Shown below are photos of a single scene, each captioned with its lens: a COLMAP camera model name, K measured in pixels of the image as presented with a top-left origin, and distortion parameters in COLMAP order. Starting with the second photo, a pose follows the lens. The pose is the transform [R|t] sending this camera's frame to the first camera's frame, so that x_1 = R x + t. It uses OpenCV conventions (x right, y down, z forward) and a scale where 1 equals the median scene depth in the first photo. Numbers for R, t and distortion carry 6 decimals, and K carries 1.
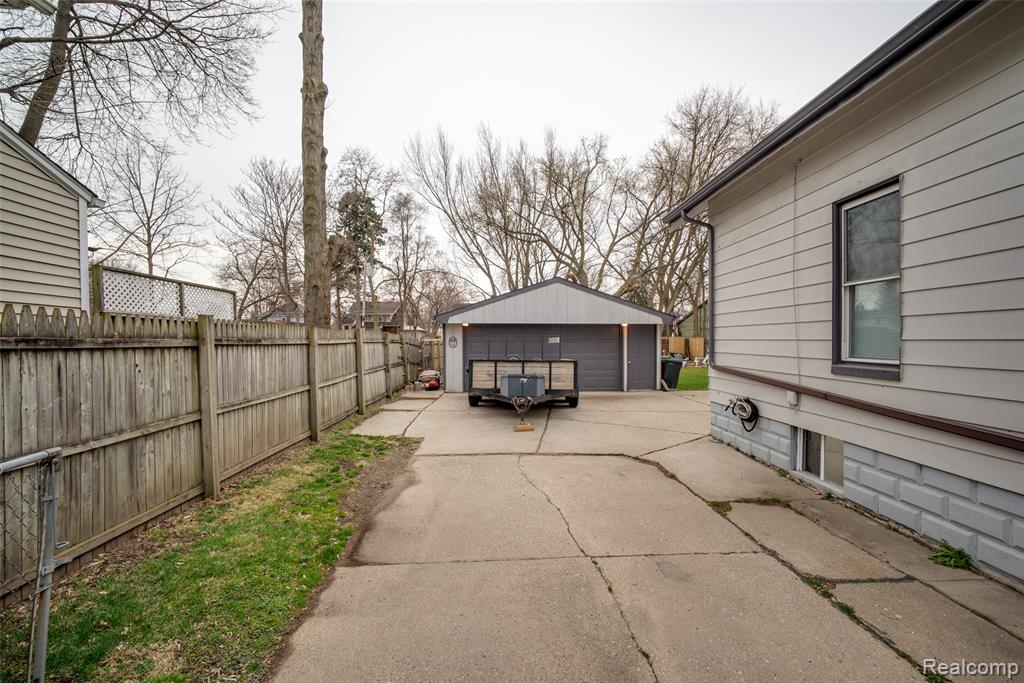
lens RADIAL K [[428.6, 0, 520.9], [0, 428.6, 345.0], [0, 0, 1]] dist [-0.017015, 0.003115]
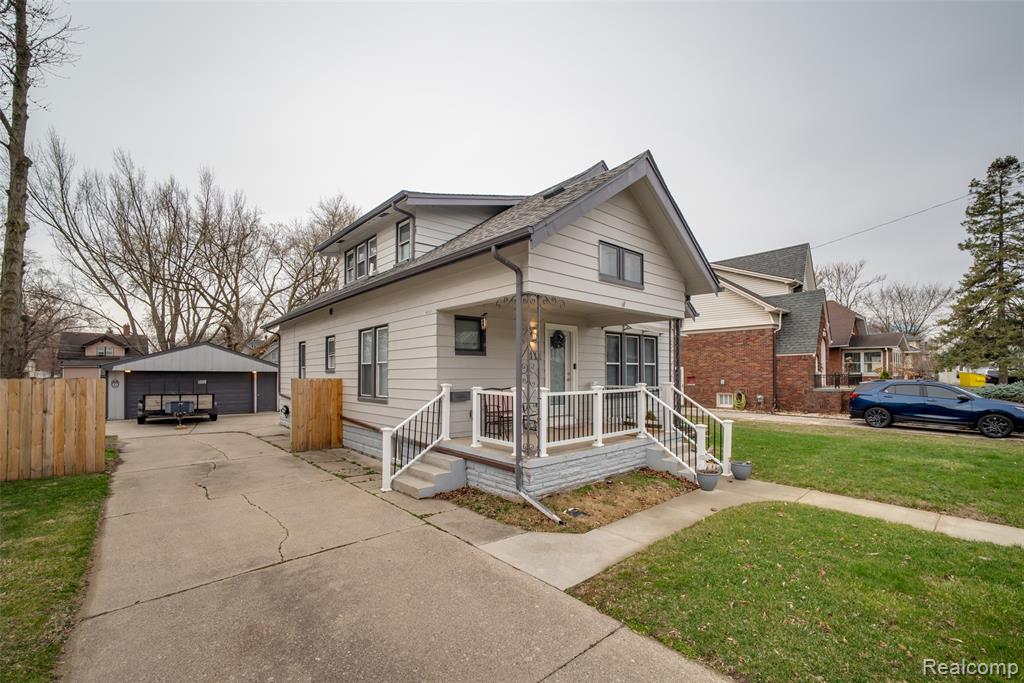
lens RADIAL K [[435.5, 0, 504.2], [0, 435.5, 371.2], [0, 0, 1]] dist [-0.010937, 0.001909]
pose [[0.784936, 0.007108, 0.619536, -0.015866], [0.005146, 0.999825, -0.017991, -0.006446], [-0.619556, 0.017310, 0.784762, -0.382057]]
